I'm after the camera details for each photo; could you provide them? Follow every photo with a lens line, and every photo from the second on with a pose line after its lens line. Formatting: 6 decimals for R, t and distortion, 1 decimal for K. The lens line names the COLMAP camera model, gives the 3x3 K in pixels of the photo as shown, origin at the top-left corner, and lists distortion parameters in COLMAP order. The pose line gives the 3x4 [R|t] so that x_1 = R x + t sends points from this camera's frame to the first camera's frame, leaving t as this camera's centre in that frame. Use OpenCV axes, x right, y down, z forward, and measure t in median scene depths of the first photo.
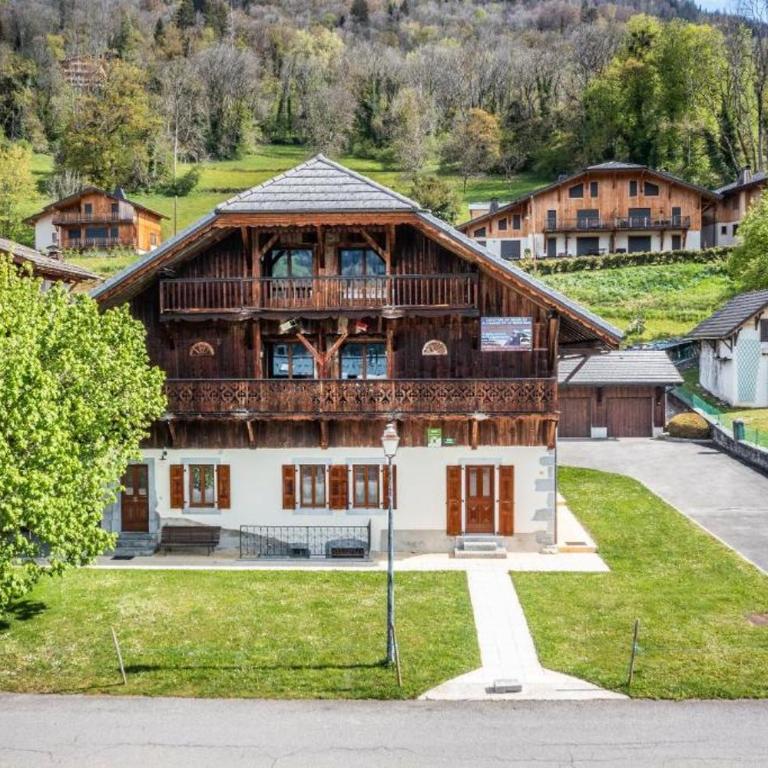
lens RADIAL K [[941.2, 0, 404.4], [0, 941.2, 385.0], [0, 0, 1]] dist [-0.046530, 0.009264]
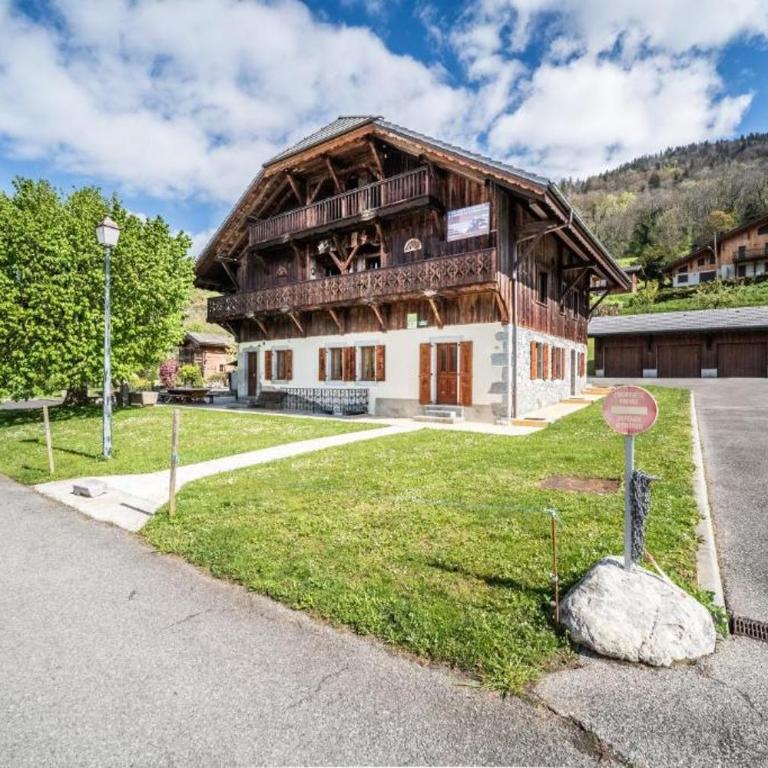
lens RADIAL K [[450.8, 0, 384.0], [0, 450.8, 384.0], [0, 0, 1]] dist [-0.017543, 0.000380]
pose [[0.820121, 0.016745, -0.571945, 0.329410], [-0.031060, 0.999401, -0.015278, 0.145138], [0.571346, 0.030295, 0.820150, 0.514692]]
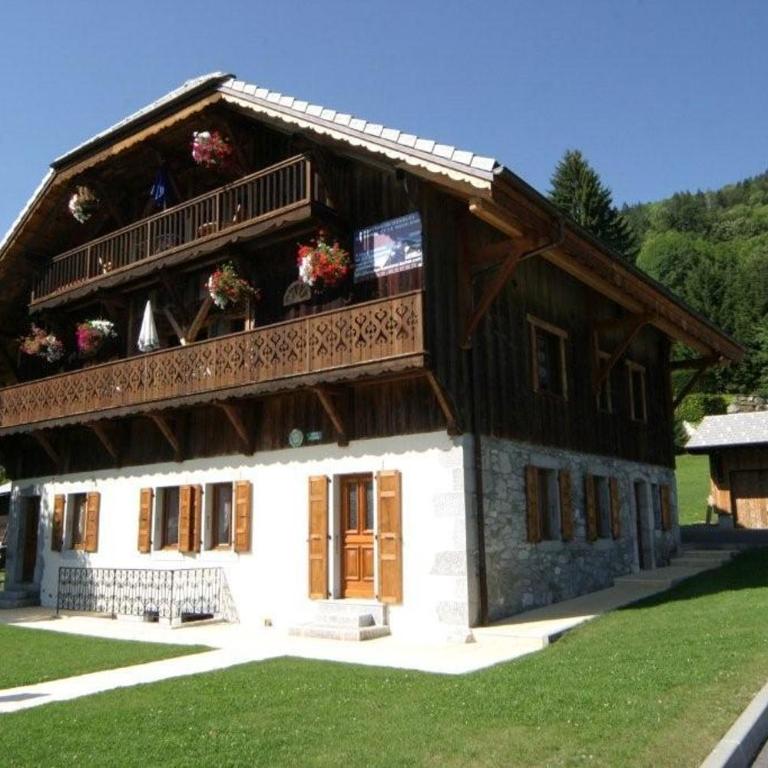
lens RADIAL K [[785.9, 0, 394.6], [0, 785.9, 383.0], [0, 0, 1]] dist [-0.015195, 0.004982]
pose [[0.820143, -0.116592, -0.560153, 0.376016], [-0.008129, 0.976544, -0.215164, 0.134039], [0.572101, 0.181019, 0.799958, 0.619079]]
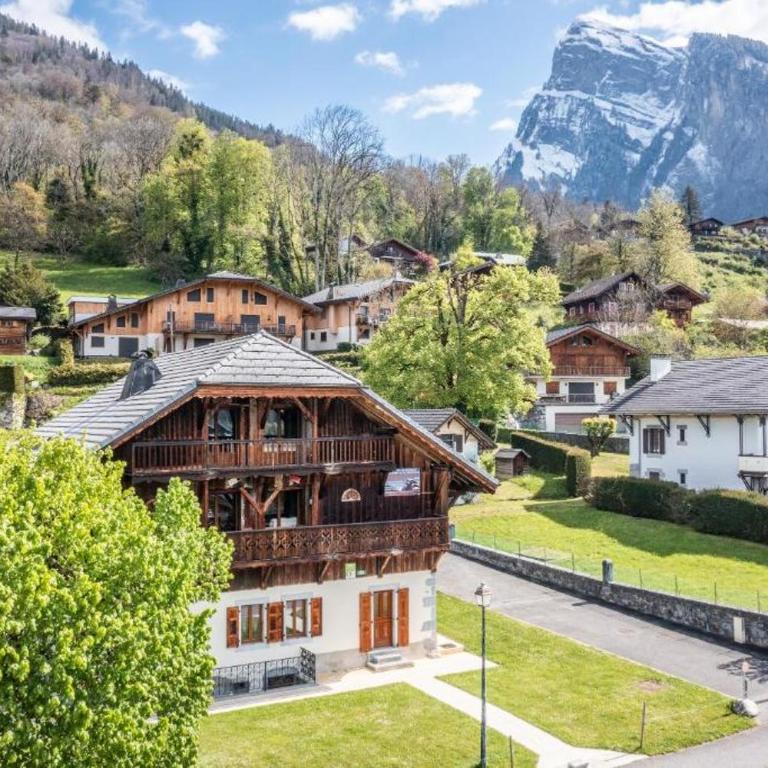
lens RADIAL K [[920.5, 0, 408.1], [0, 920.5, 373.4], [0, 0, 1]] dist [-0.043321, -0.012392]
pose [[0.847113, 0.025940, 0.530780, -0.529592], [0.018033, 0.996829, -0.077498, -0.101804], [-0.531107, 0.075221, 0.843959, -0.039330]]
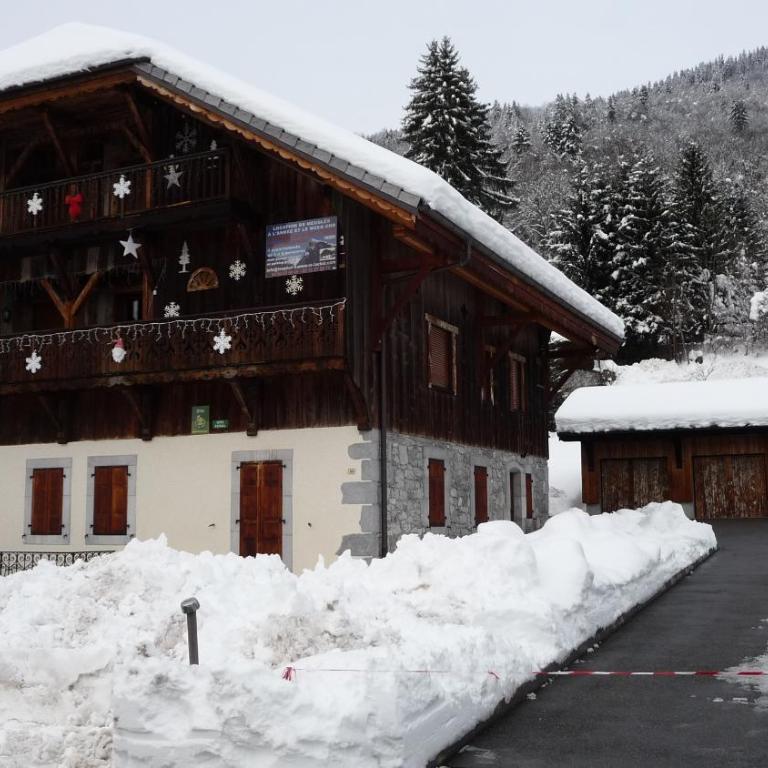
lens RADIAL K [[1074.6, 0, 439.1], [0, 1074.6, 382.7], [0, 0, 1]] dist [-0.128083, 0.081999]
pose [[0.935528, -0.054941, -0.348954, 0.429802], [-0.003169, 0.986487, -0.163812, 0.147210], [0.353238, 0.154356, 0.922712, 0.395958]]
